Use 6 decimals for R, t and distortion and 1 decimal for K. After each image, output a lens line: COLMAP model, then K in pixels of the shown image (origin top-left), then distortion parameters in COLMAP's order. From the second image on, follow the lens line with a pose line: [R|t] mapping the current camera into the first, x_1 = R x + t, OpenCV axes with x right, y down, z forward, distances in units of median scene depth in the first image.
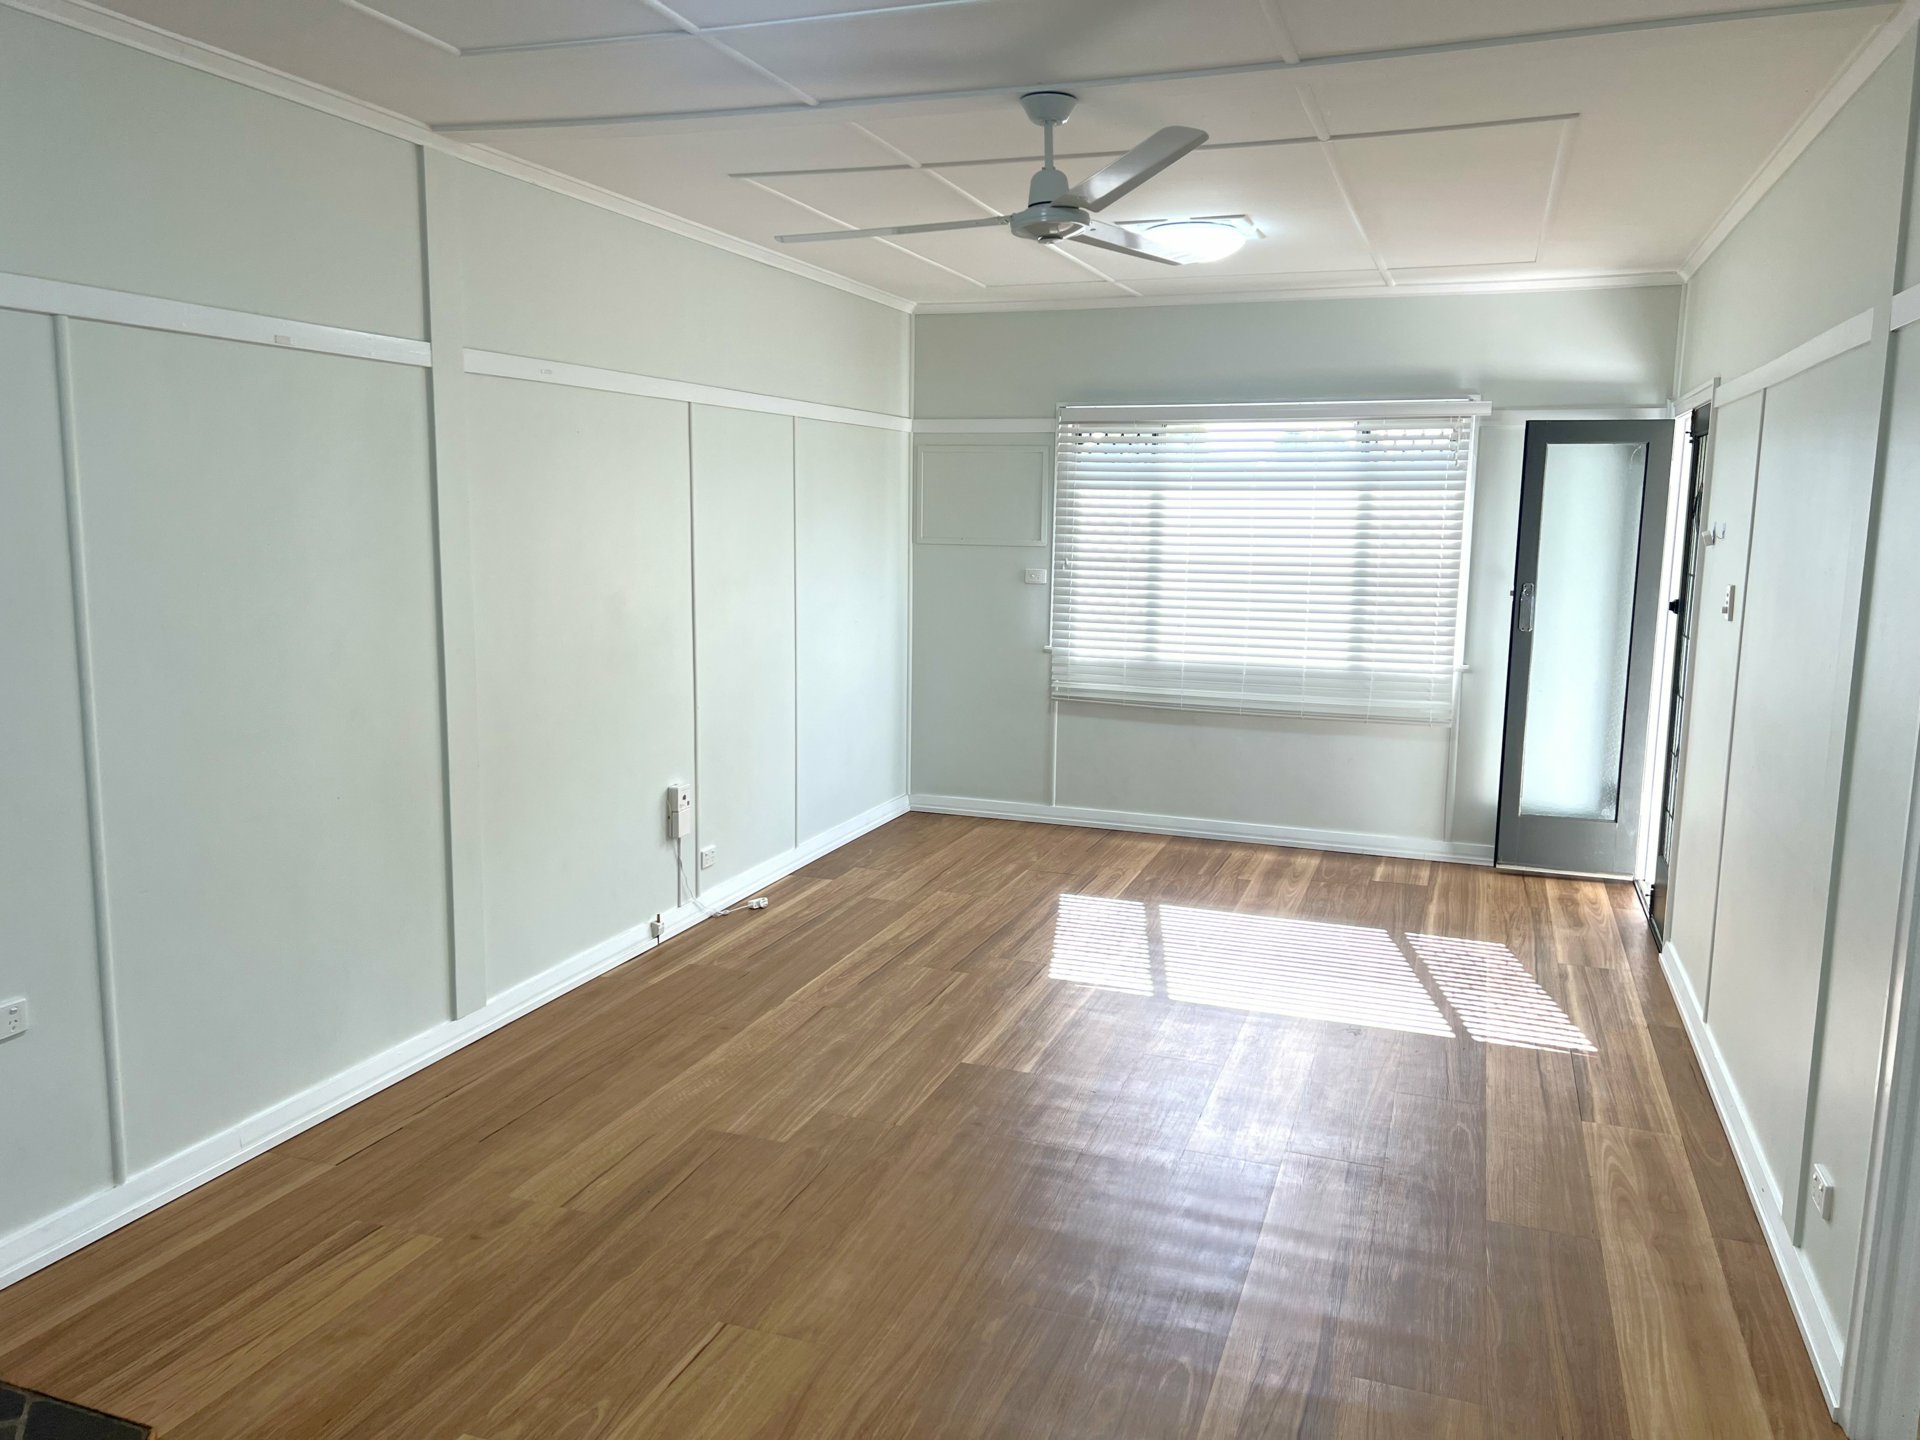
lens RADIAL K [[1444.1, 0, 952.3], [0, 1444.1, 730.4], [0, 0, 1]] dist [0.084507, -0.038186]
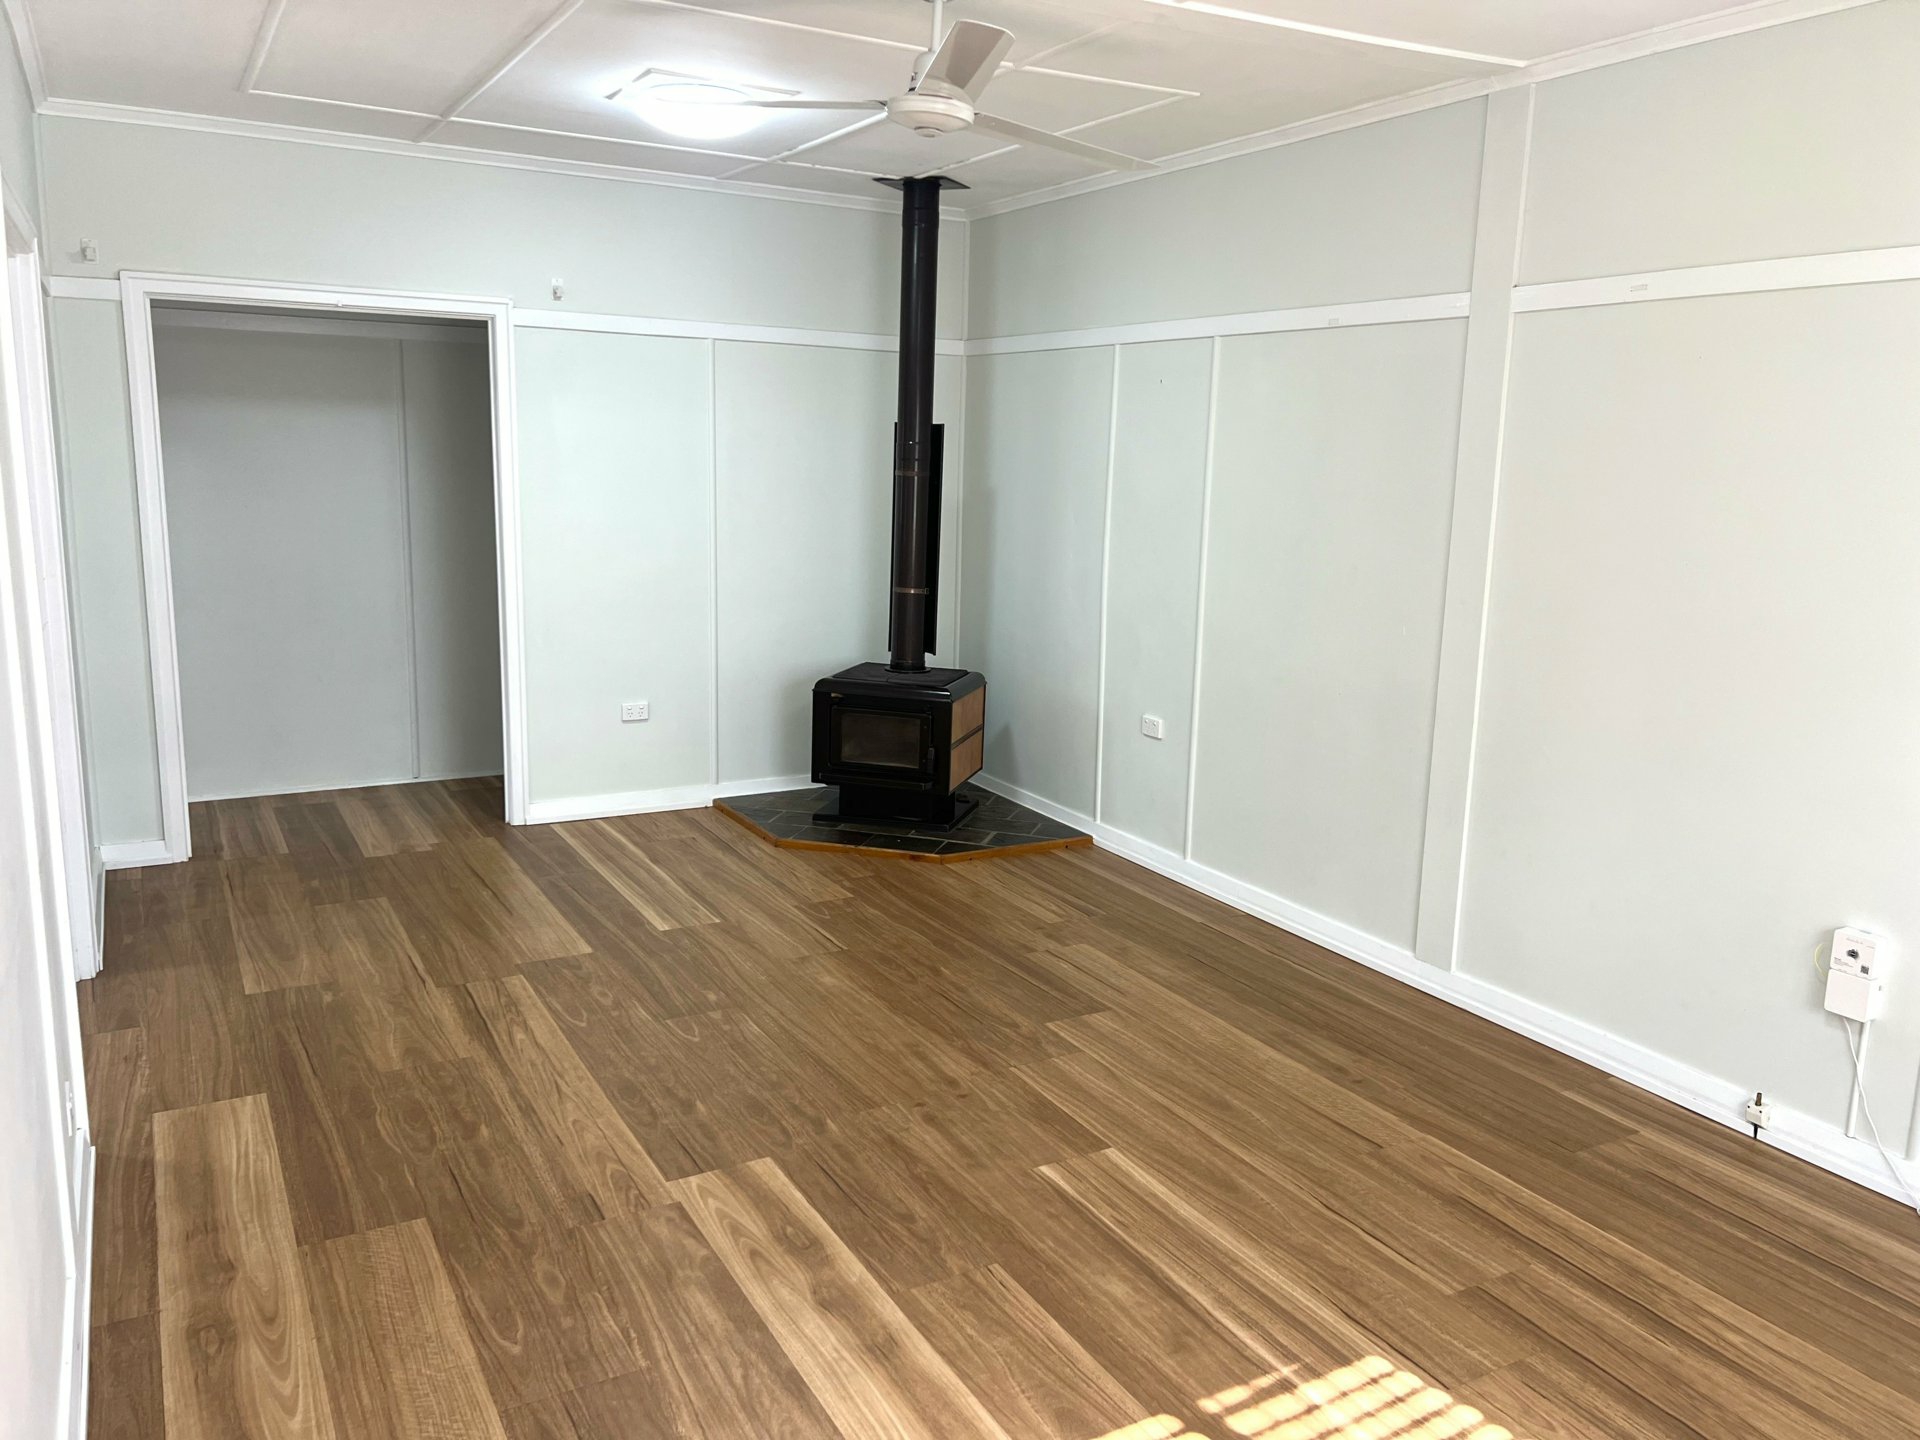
lens RADIAL K [[1444.1, 0, 960.6], [0, 1444.1, 720.0], [0, 0, 1]] dist [0.084507, -0.038186]
pose [[-0.651118, 0.113269, -0.750477, 0.717844], [-0.153262, 0.948809, 0.276175, -0.225573], [0.743341, 0.294842, -0.600427, 1.539350]]
